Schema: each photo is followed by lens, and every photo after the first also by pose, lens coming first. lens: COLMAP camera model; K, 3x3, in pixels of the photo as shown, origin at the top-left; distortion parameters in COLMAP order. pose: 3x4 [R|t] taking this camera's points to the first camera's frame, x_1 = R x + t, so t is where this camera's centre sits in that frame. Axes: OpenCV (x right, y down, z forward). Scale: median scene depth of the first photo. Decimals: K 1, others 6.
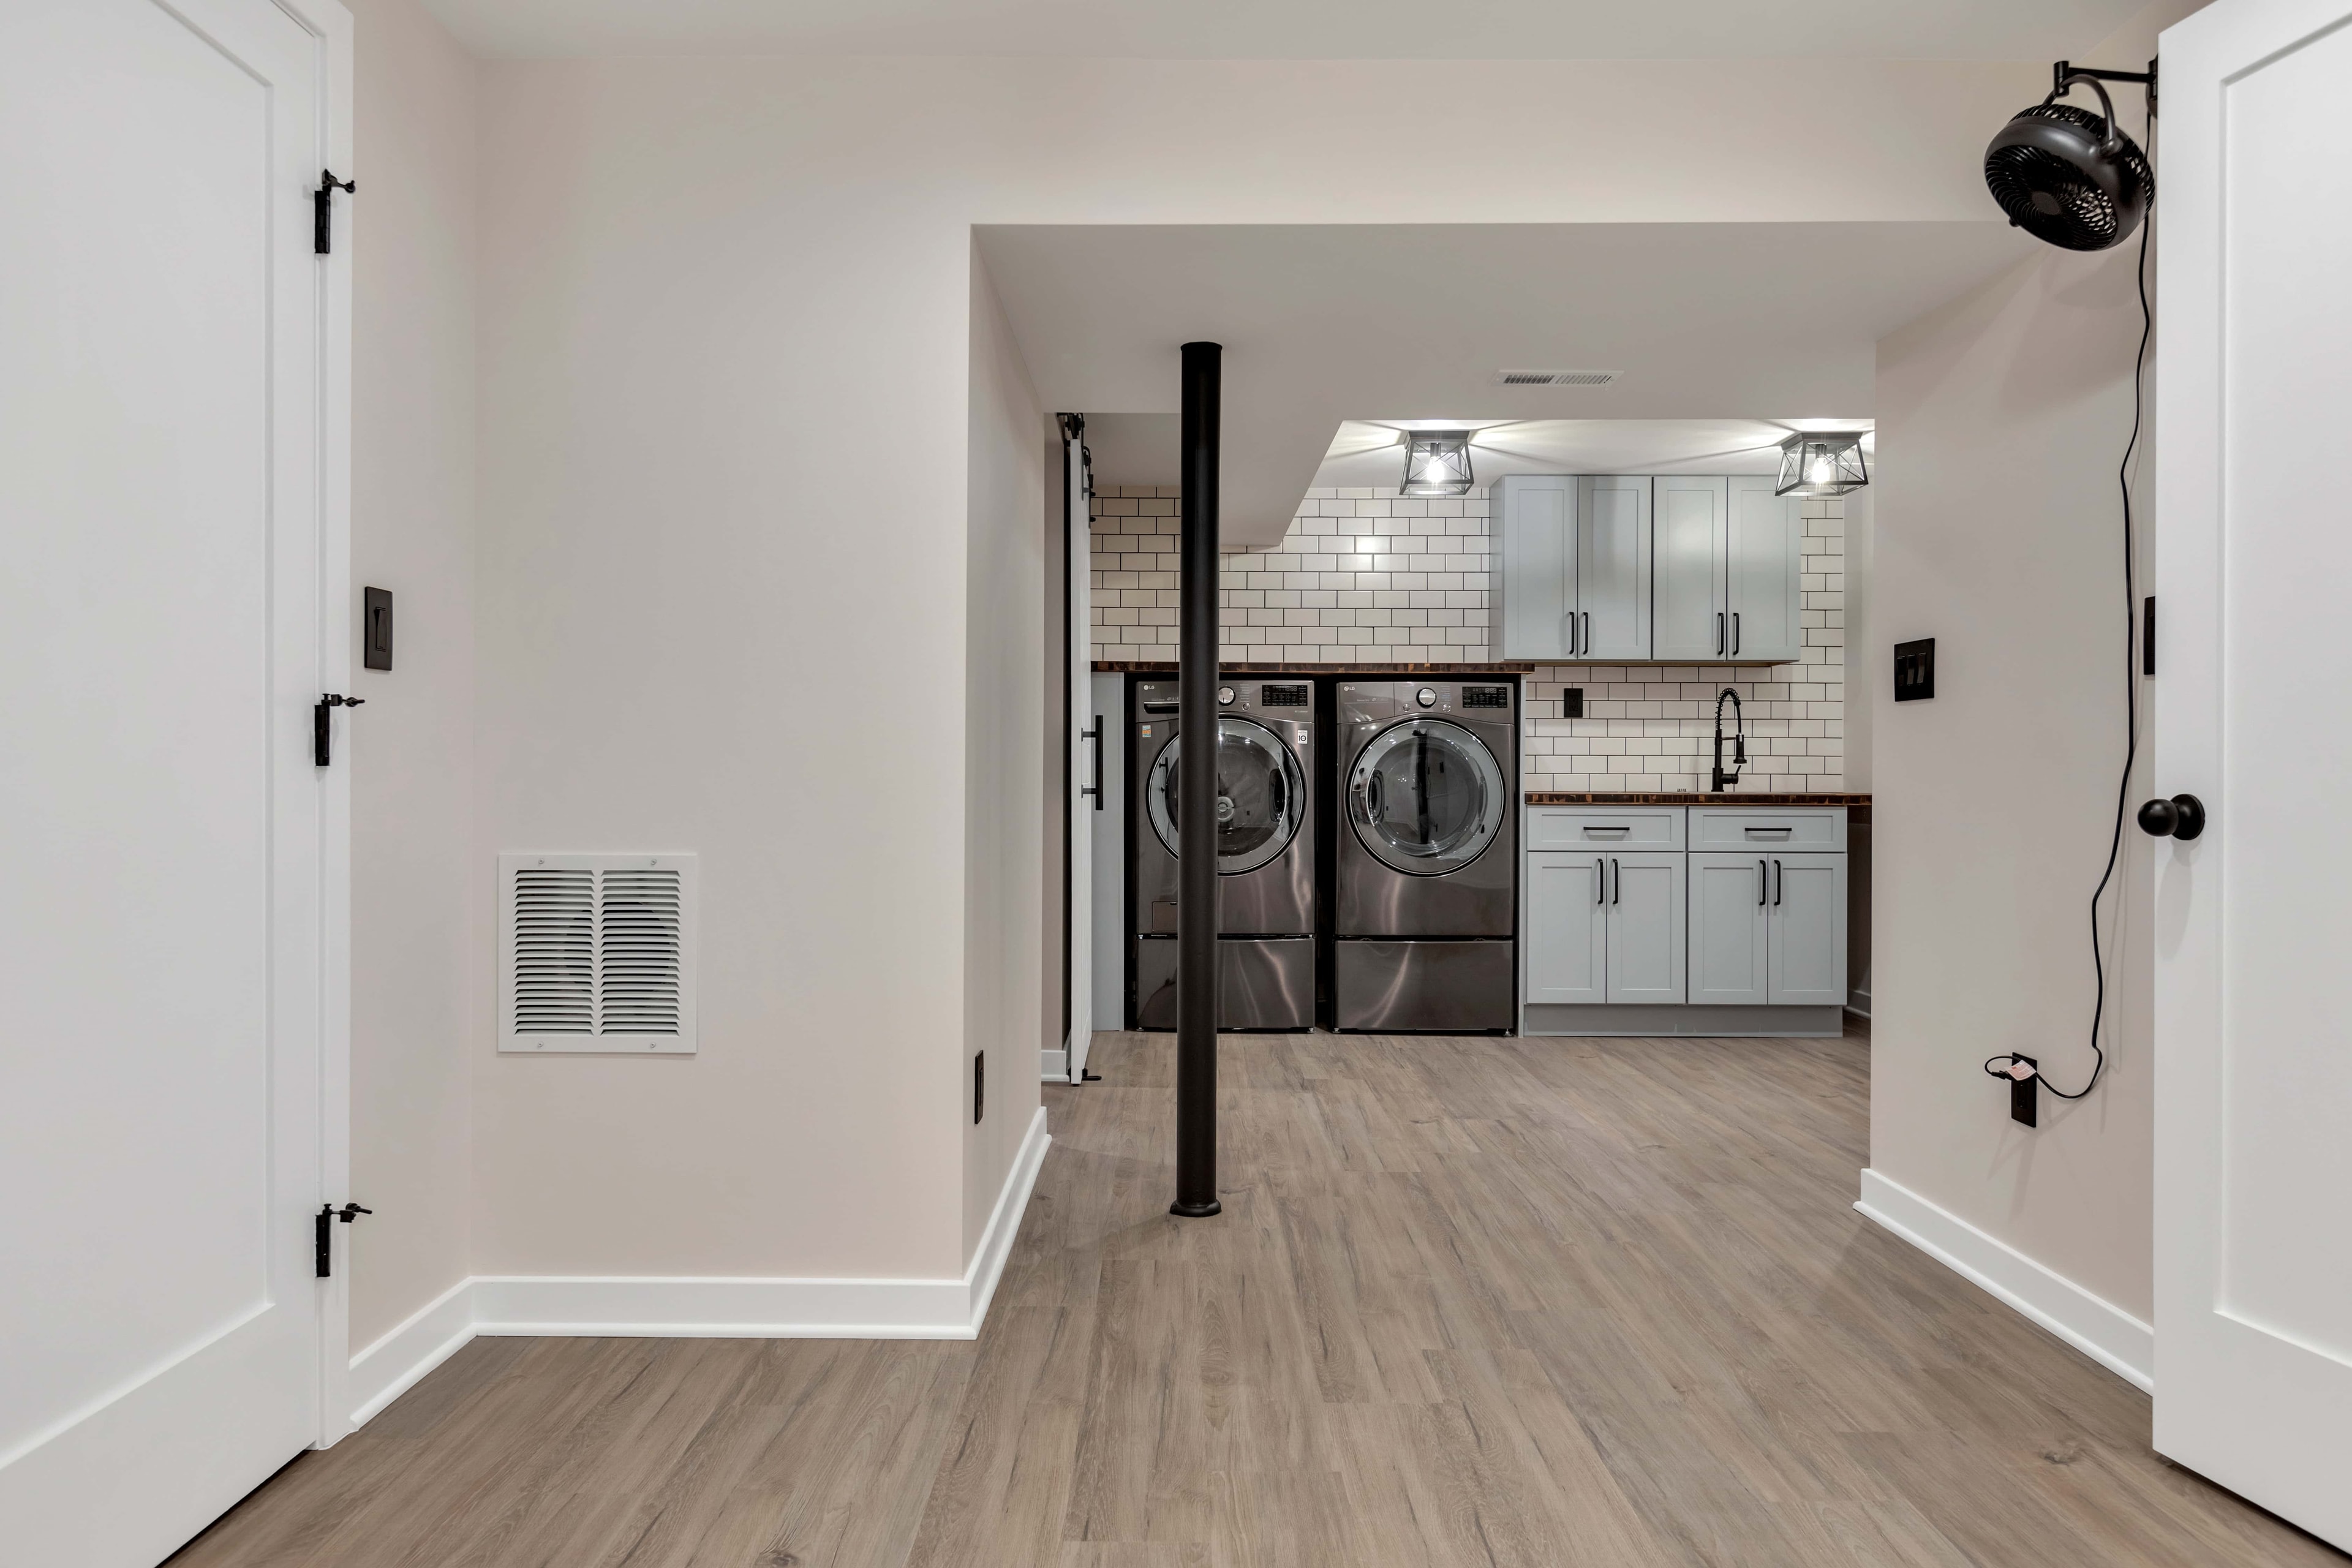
lens RADIAL K [[1646.9, 0, 1158.2], [0, 1646.9, 778.8], [0, 0, 1]] dist [0.003459, -0.001474]
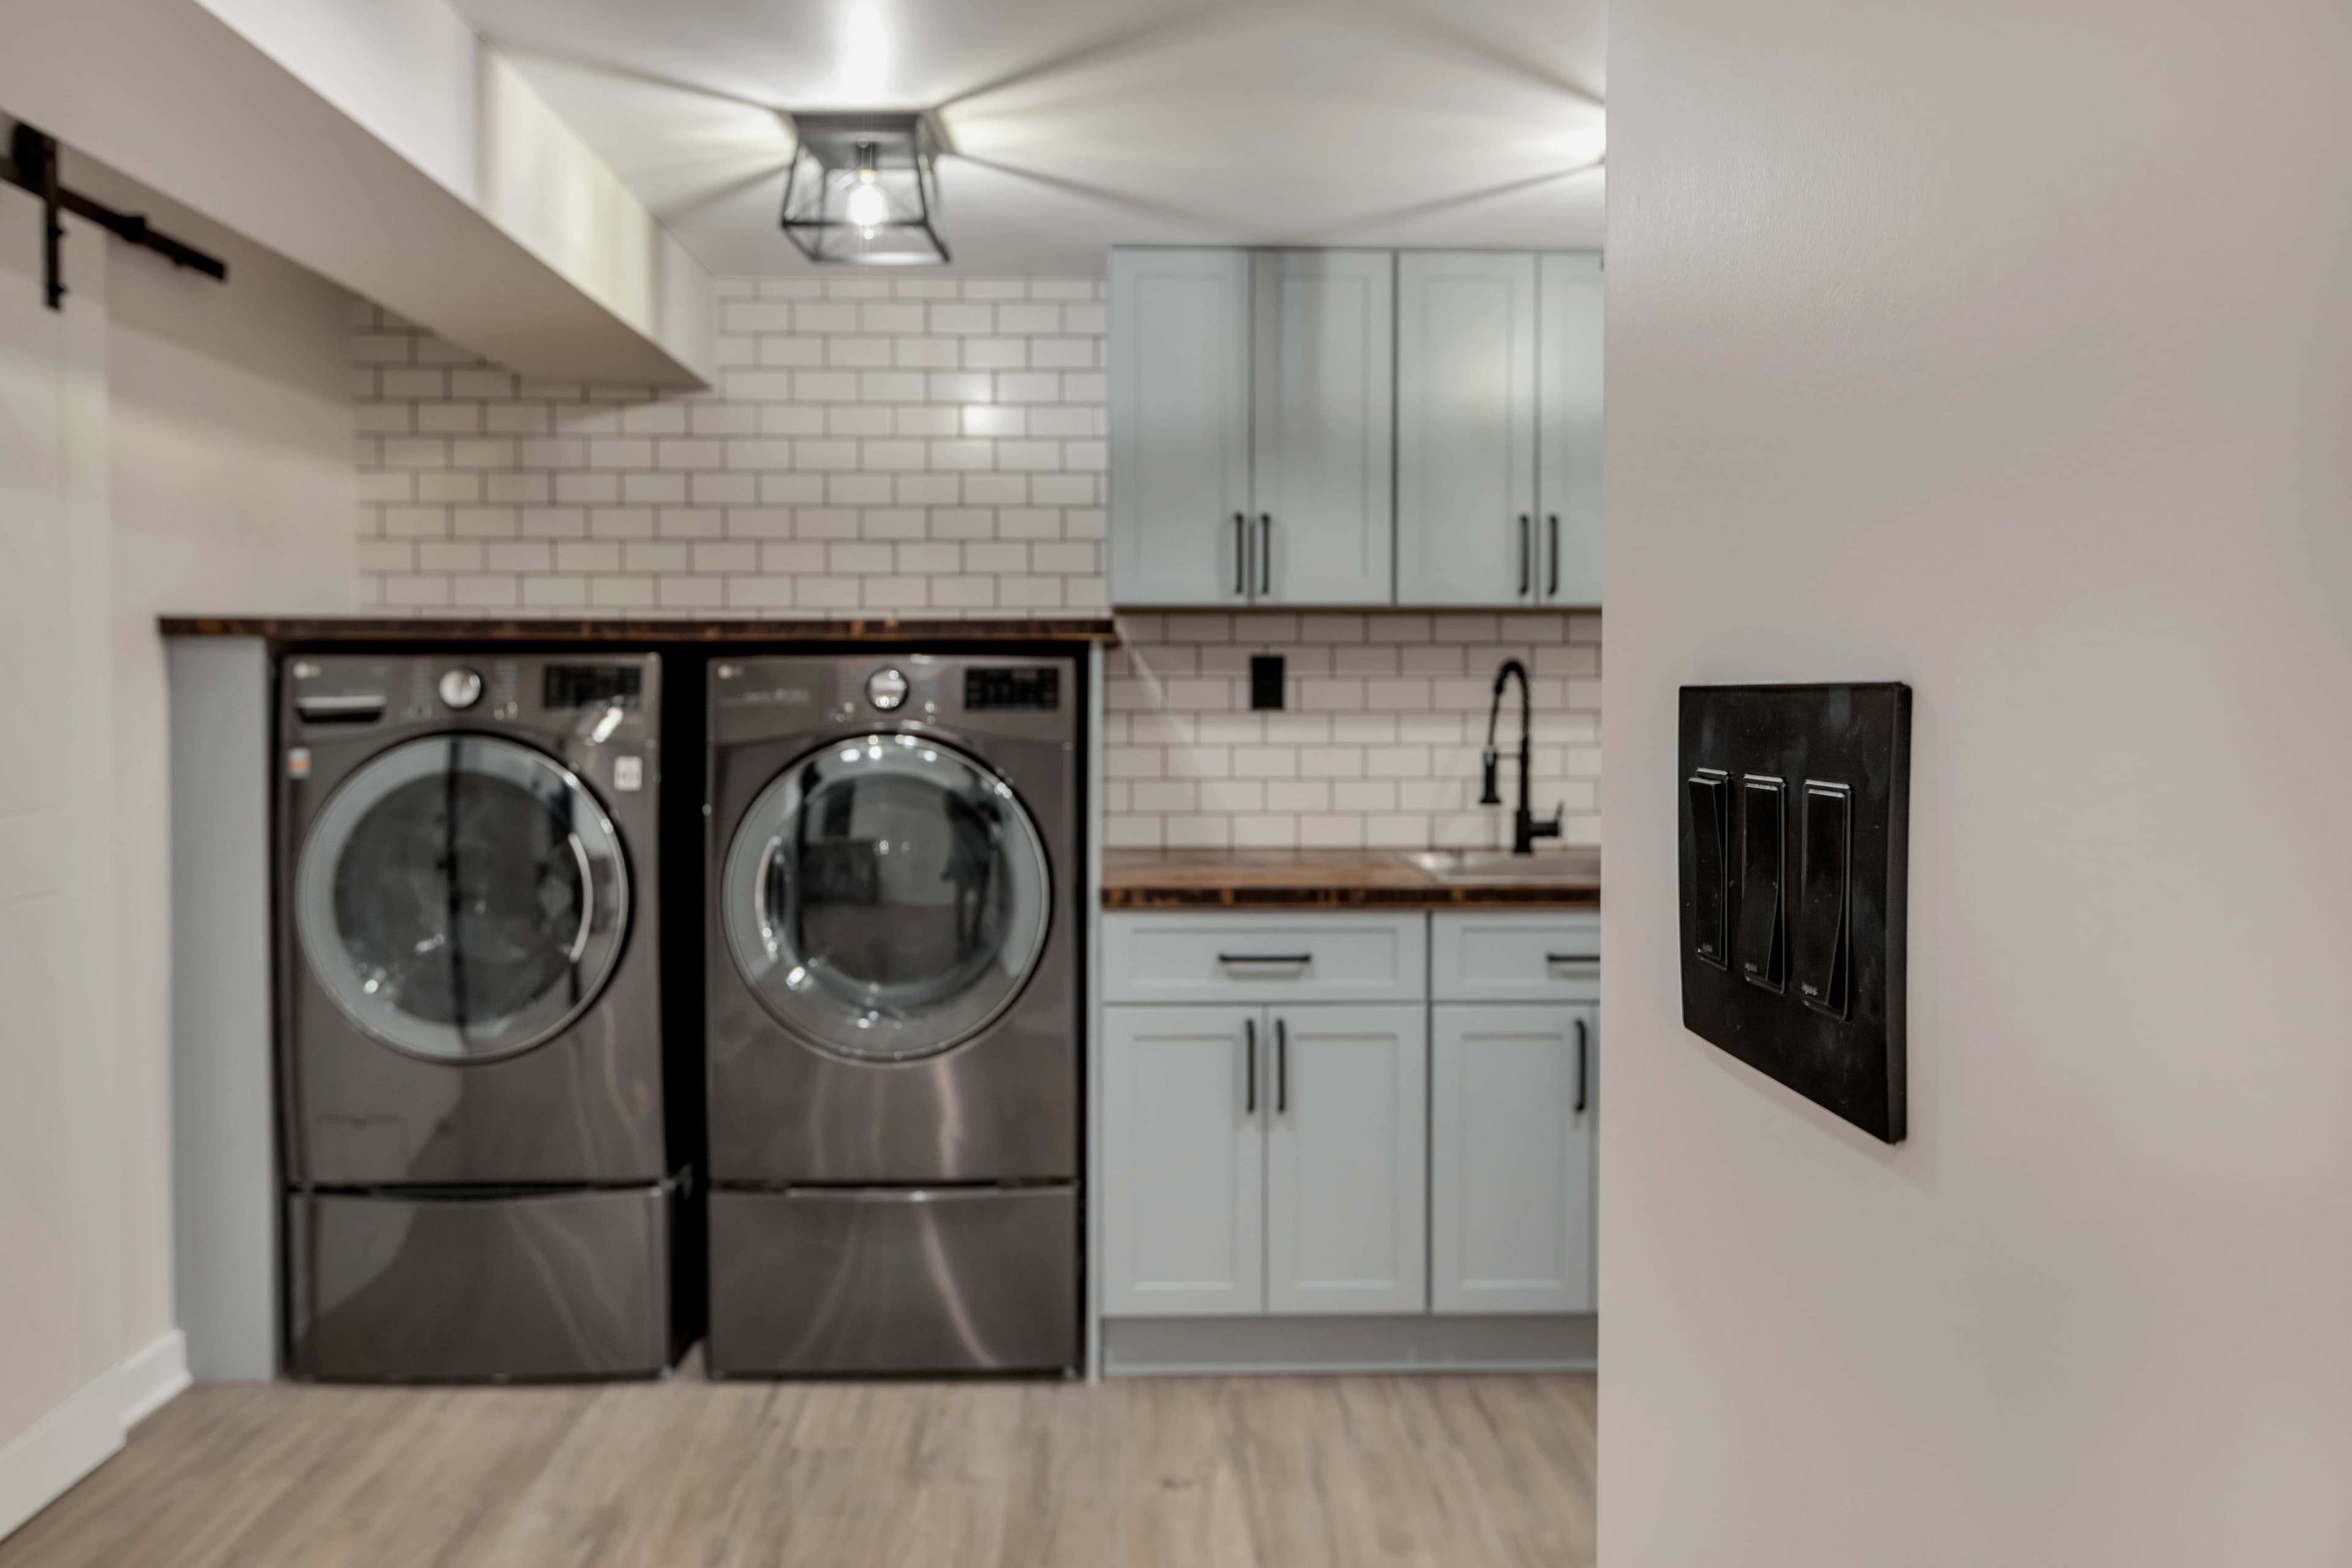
lens RADIAL K [[1807.6, 0, 1168.4], [0, 1807.6, 701.4], [0, 0, 1]] dist [0.014742, -0.022654]
pose [[0.999543, -0.003538, 0.030030, 0.227024], [0.003428, 0.999987, 0.003732, -0.047398], [-0.030043, -0.003627, 0.999542, 0.463410]]
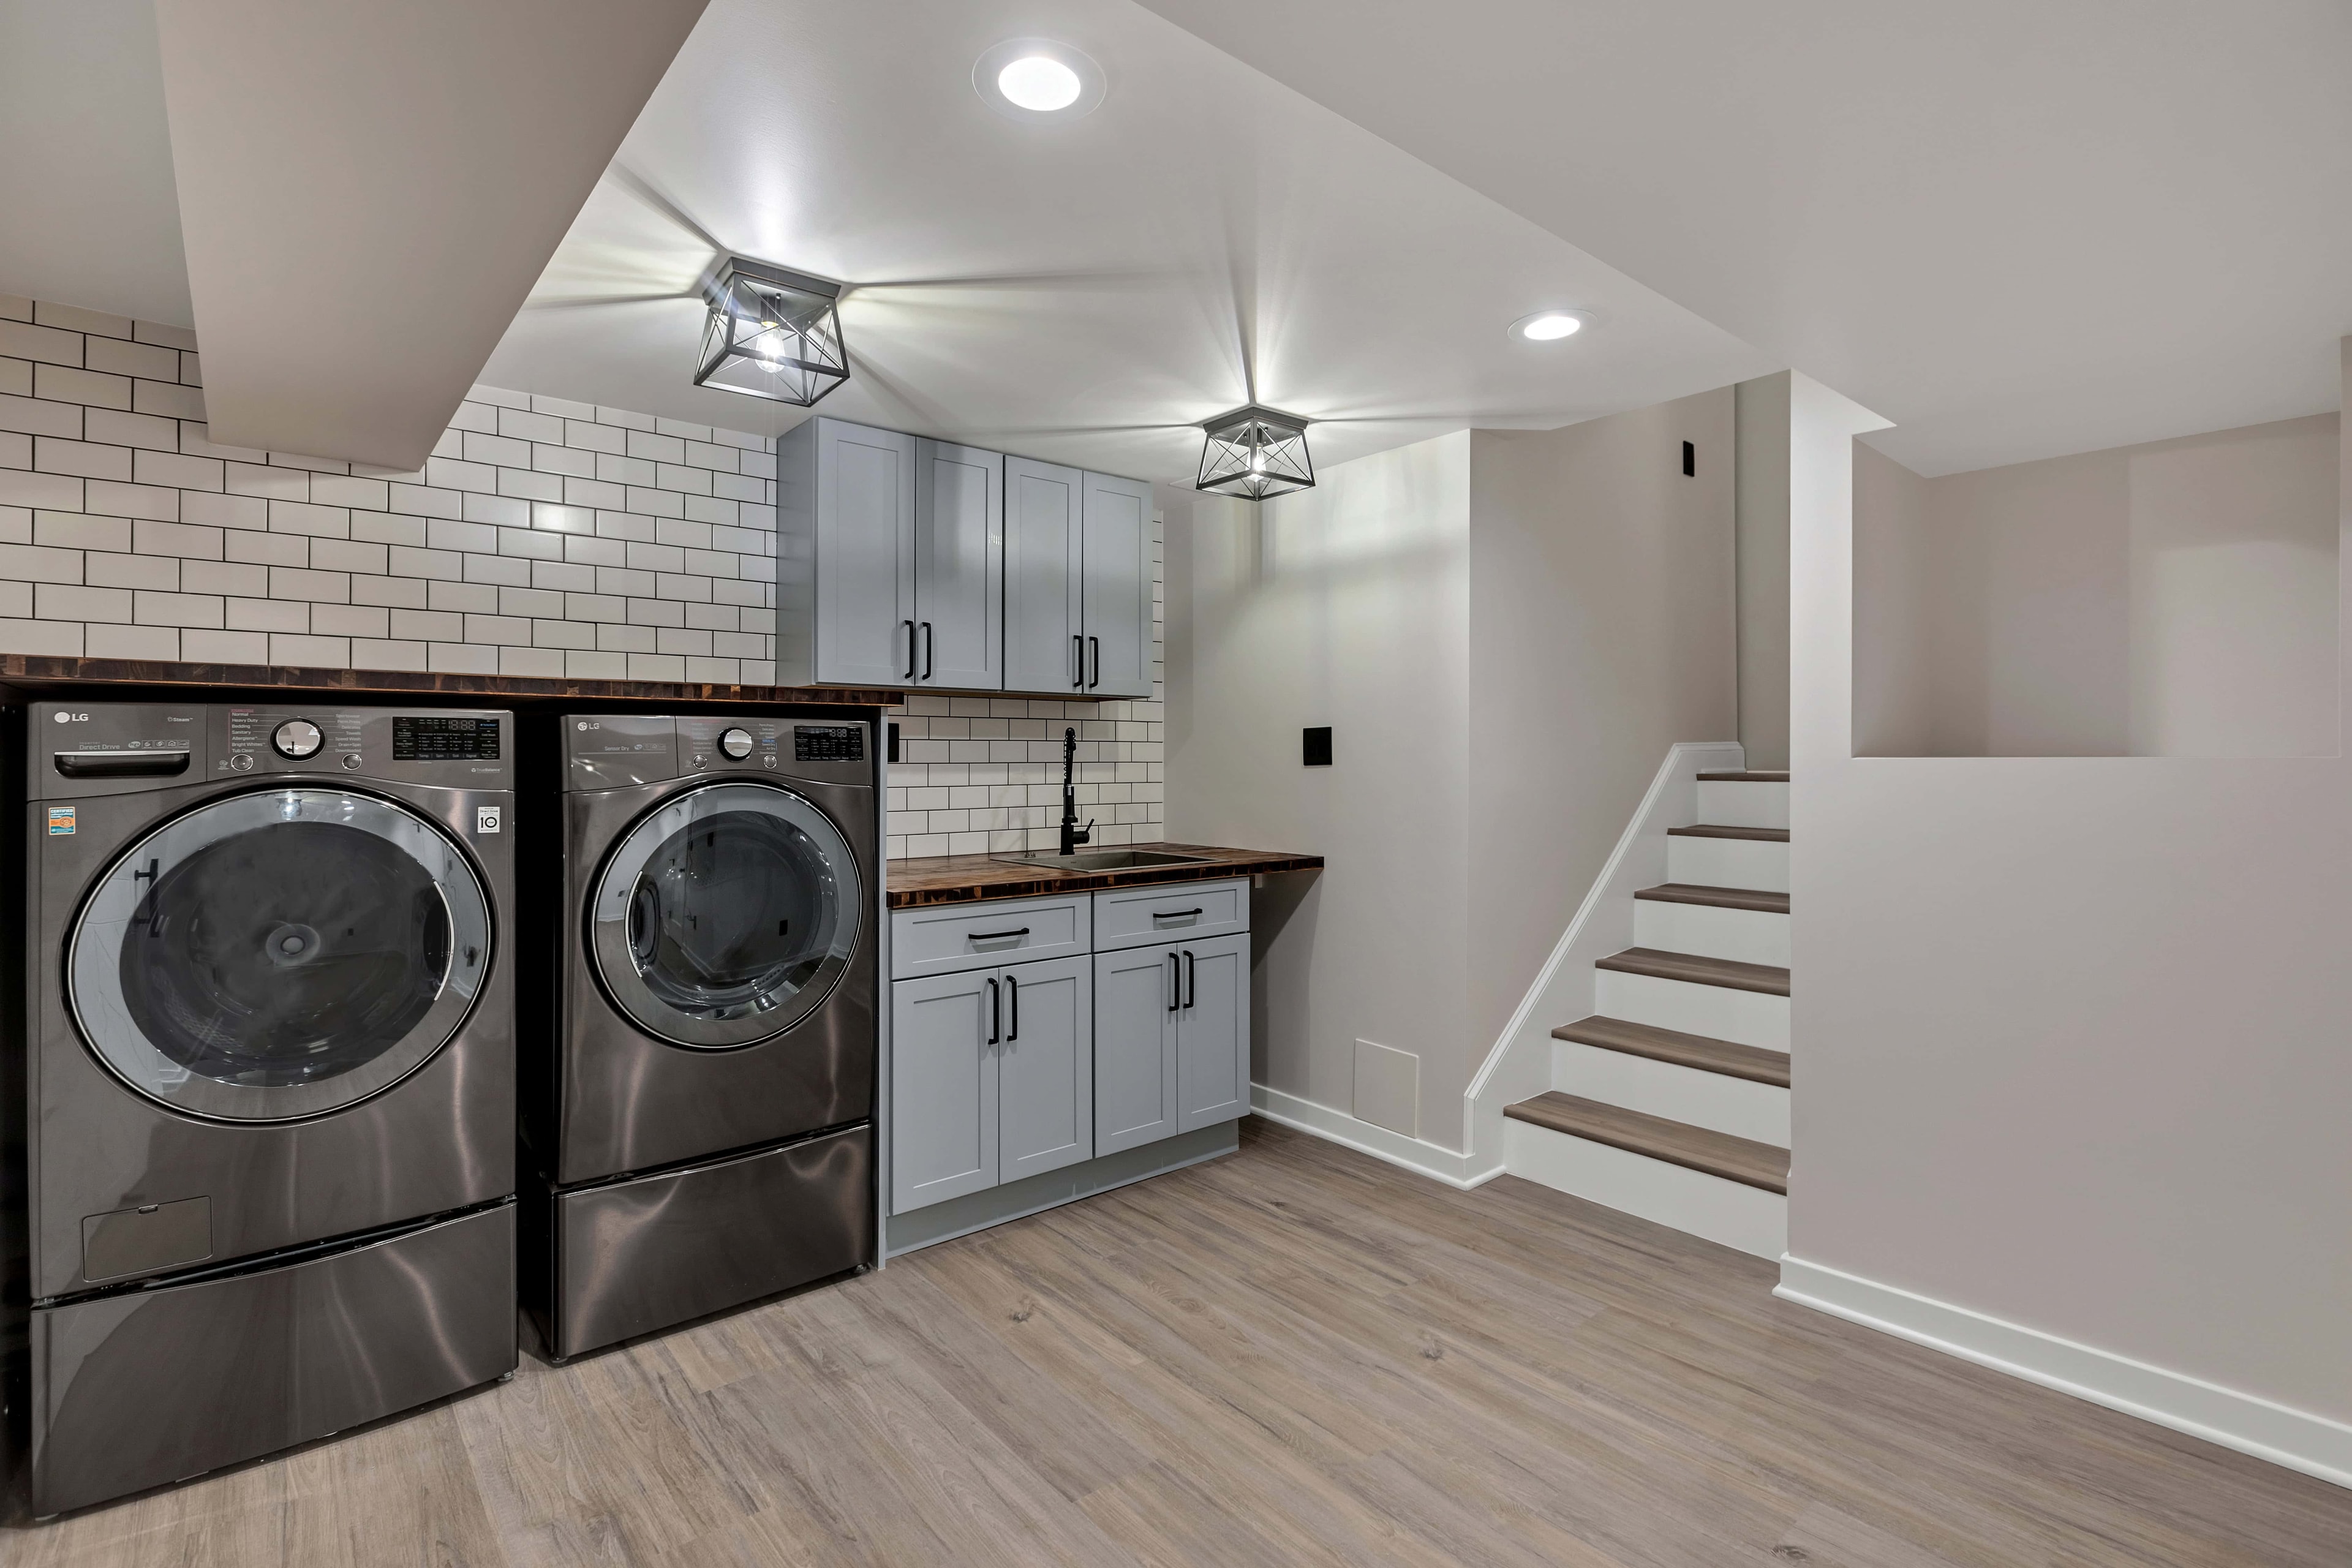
lens RADIAL K [[1115.4, 0, 1186.1], [0, 1115.4, 750.3], [0, 0, 1]] dist [0.000641, -0.004276]
pose [[0.758547, -0.000113, 0.651619, 0.025535], [0.005903, 0.999960, -0.006698, -0.043099], [-0.651592, 0.008927, 0.758517, 0.588618]]
